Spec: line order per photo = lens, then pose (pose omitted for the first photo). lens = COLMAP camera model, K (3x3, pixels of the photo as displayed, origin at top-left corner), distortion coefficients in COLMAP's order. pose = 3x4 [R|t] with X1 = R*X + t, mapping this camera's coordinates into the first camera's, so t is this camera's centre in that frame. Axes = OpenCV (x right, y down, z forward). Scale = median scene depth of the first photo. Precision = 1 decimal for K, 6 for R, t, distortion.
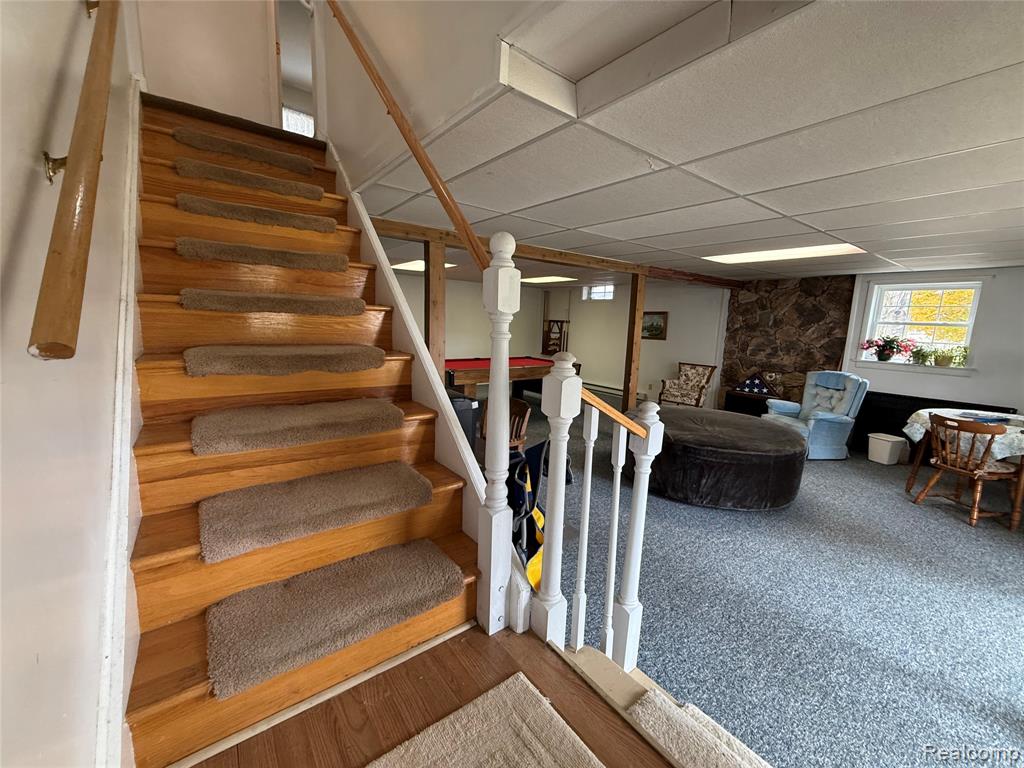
lens RADIAL K [[408.3, 0, 514.4], [0, 408.3, 384.4], [0, 0, 1]] dist [-0.001783, 0.000294]
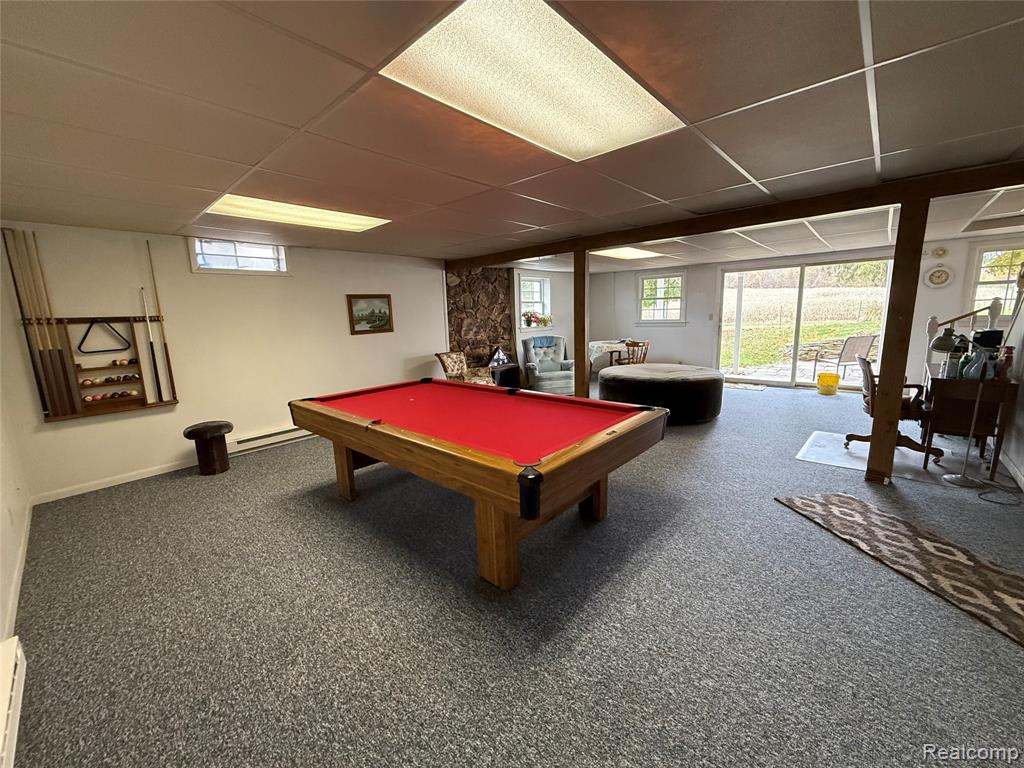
lens RADIAL K [[408.3, 0, 512.6], [0, 408.3, 382.8], [0, 0, 1]] dist [-0.001783, 0.000294]
pose [[-0.178478, -0.196476, 0.964128, -0.493966], [0.182426, 0.956265, 0.228644, -0.172827], [-0.966885, 0.216690, -0.134830, 1.036934]]
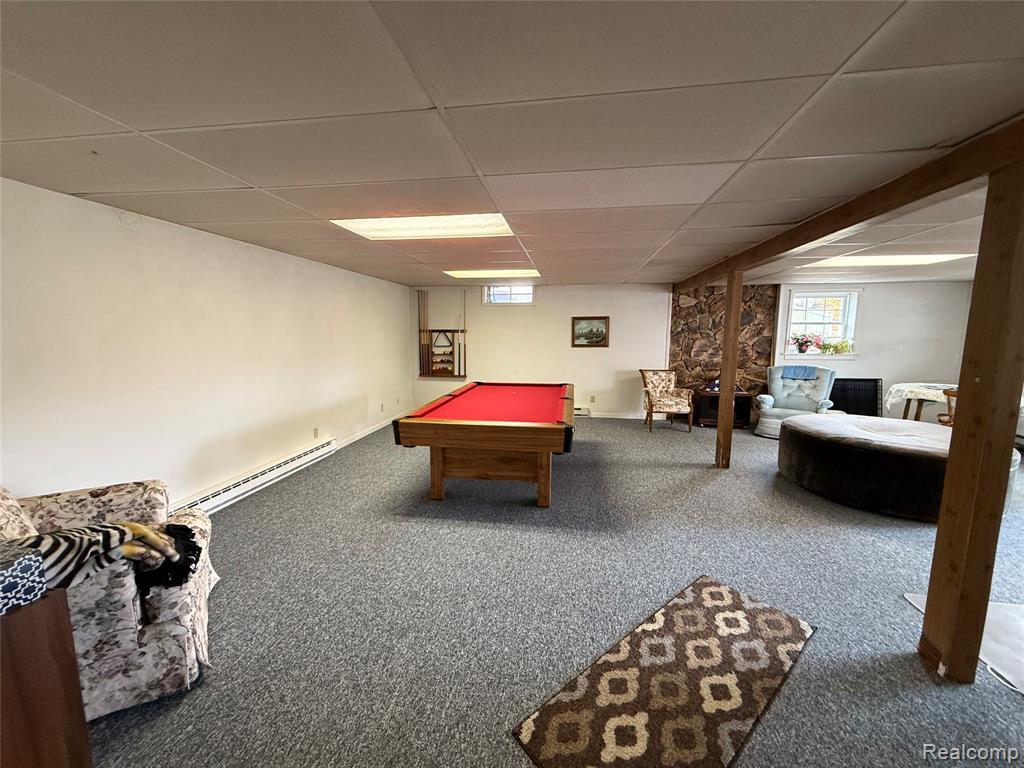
lens RADIAL K [[408.3, 0, 509.2], [0, 408.3, 384.1], [0, 0, 1]] dist [-0.001783, 0.000294]
pose [[0.724409, -0.123152, 0.678281, -0.495174], [0.133011, 0.990395, 0.037765, -0.103032], [-0.676417, 0.062861, 0.733831, 0.545017]]
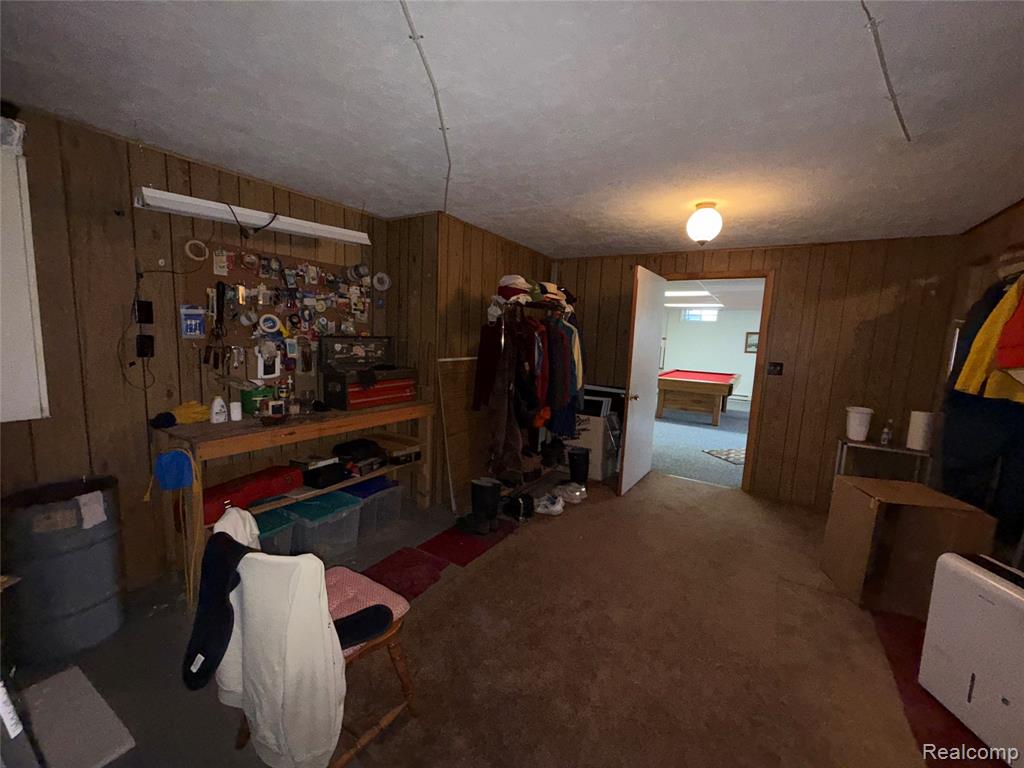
lens RADIAL K [[408.3, 0, 512.9], [0, 408.3, 382.8], [0, 0, 1]] dist [-0.001783, 0.000294]
pose [[0.933692, -0.037825, 0.356074, -1.007991], [0.047934, 0.998658, -0.019606, -0.035023], [-0.354855, 0.035374, 0.934252, 0.087198]]
